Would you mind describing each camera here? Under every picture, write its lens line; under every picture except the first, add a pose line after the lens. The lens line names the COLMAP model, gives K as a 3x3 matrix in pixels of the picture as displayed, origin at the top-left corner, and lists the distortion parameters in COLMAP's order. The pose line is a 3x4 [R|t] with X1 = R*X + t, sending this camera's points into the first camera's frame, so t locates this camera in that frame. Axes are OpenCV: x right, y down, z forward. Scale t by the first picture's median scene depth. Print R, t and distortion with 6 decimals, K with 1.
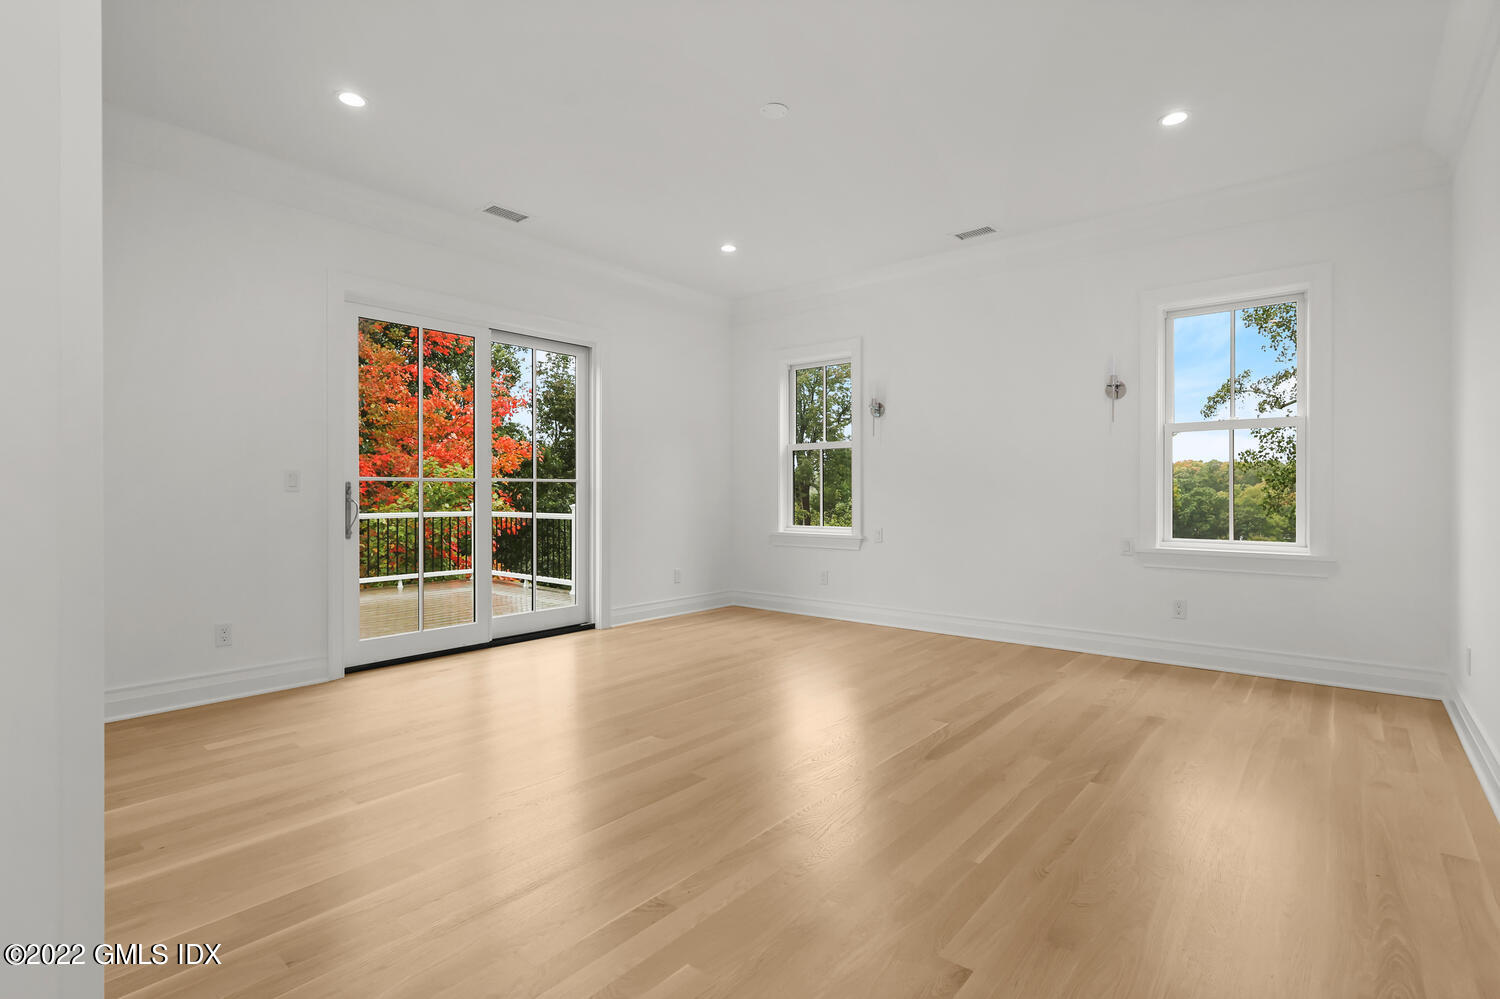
lens RADIAL K [[707.2, 0, 744.6], [0, 707.2, 493.4], [0, 0, 1]] dist [-0.002857, 0.000018]
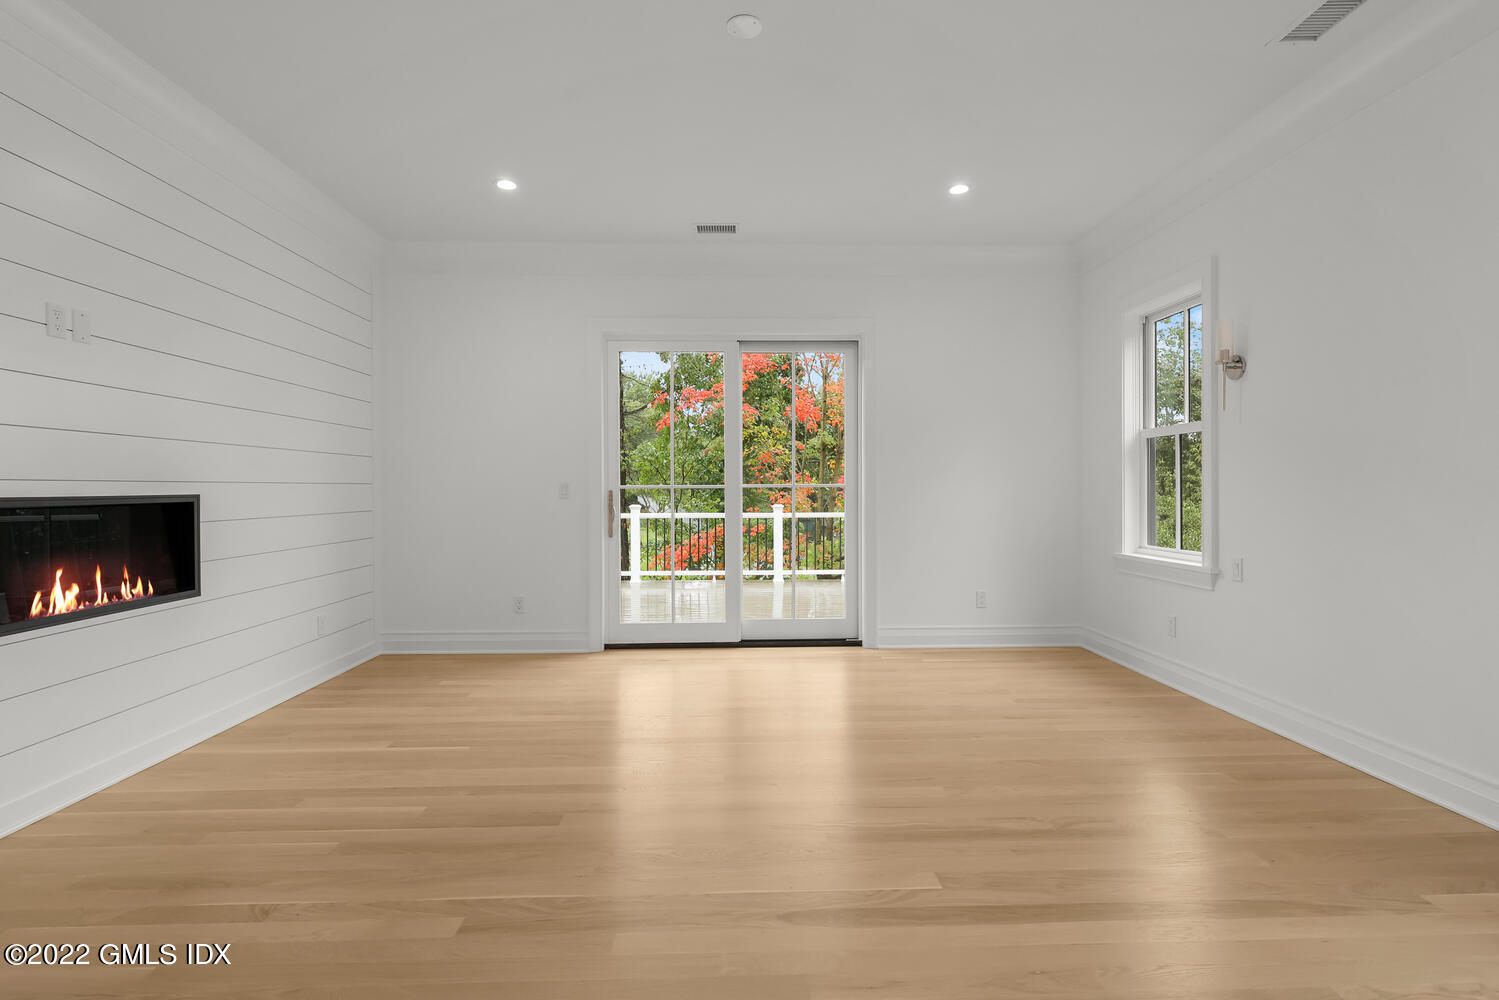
lens RADIAL K [[706.8, 0, 750.9], [0, 706.8, 492.1], [0, 0, 1]] dist [-0.002857, 0.000018]
pose [[0.670211, -0.000413, -0.742171, 0.379075], [0.002179, 0.999997, 0.001411, -0.010831], [0.742168, -0.002563, 0.670209, 0.281953]]
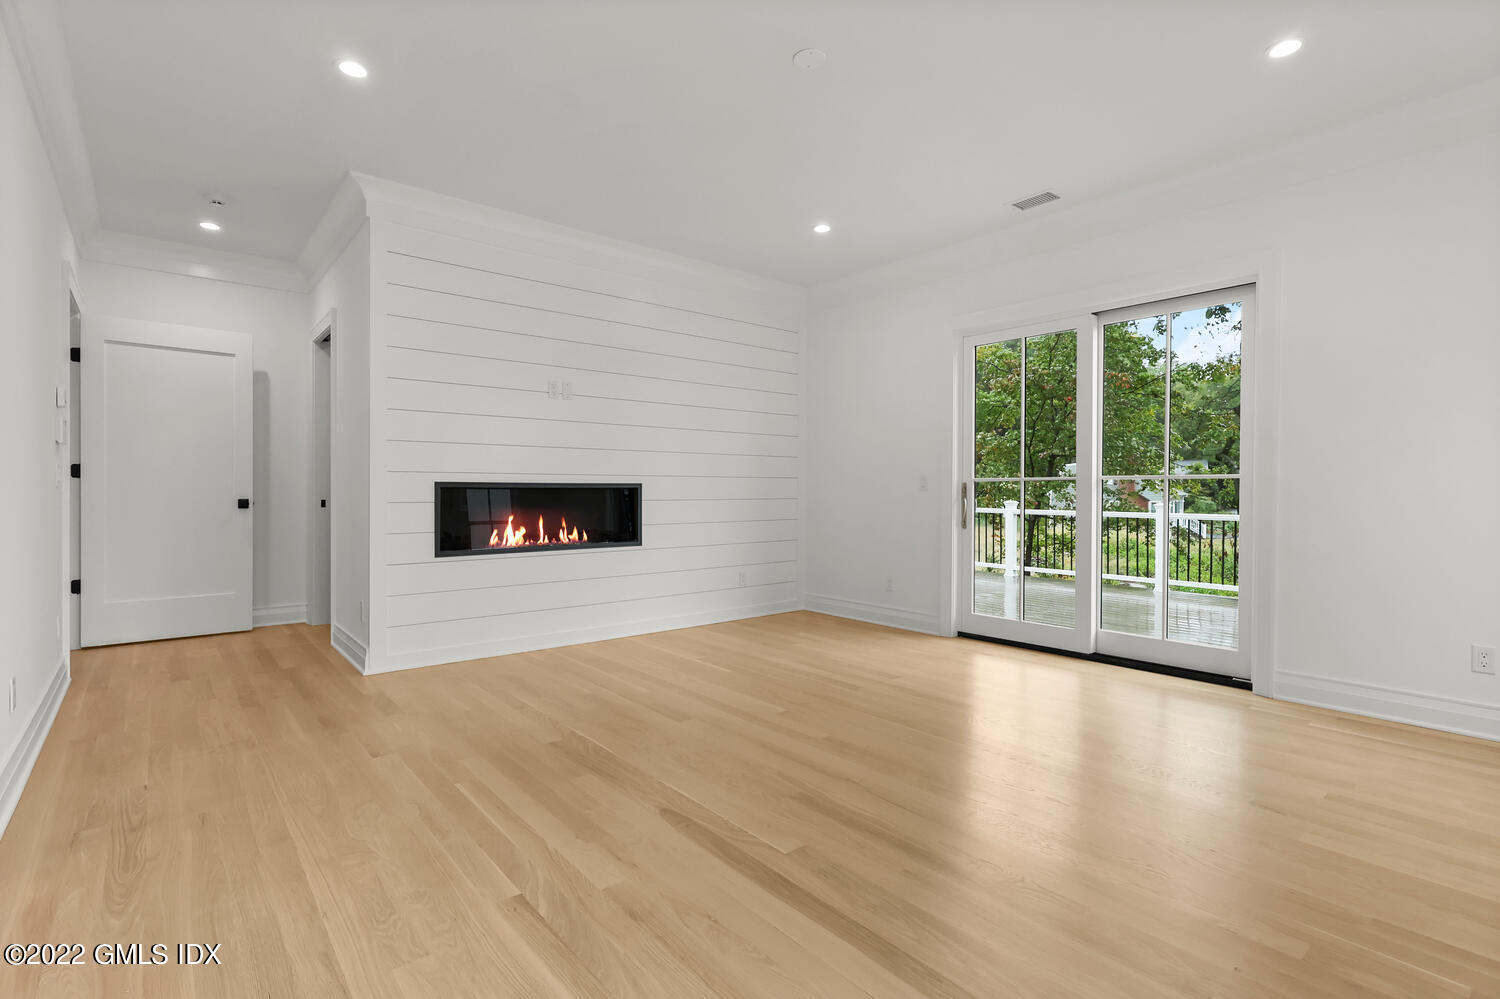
lens RADIAL K [[707.2, 0, 759.8], [0, 707.2, 496.4], [0, 0, 1]] dist [-0.002857, 0.000018]
pose [[-0.162480, 0.008415, -0.986676, 0.552330], [-0.004823, 0.999945, 0.009323, -0.001858], [0.986700, 0.006273, -0.162430, 0.647191]]
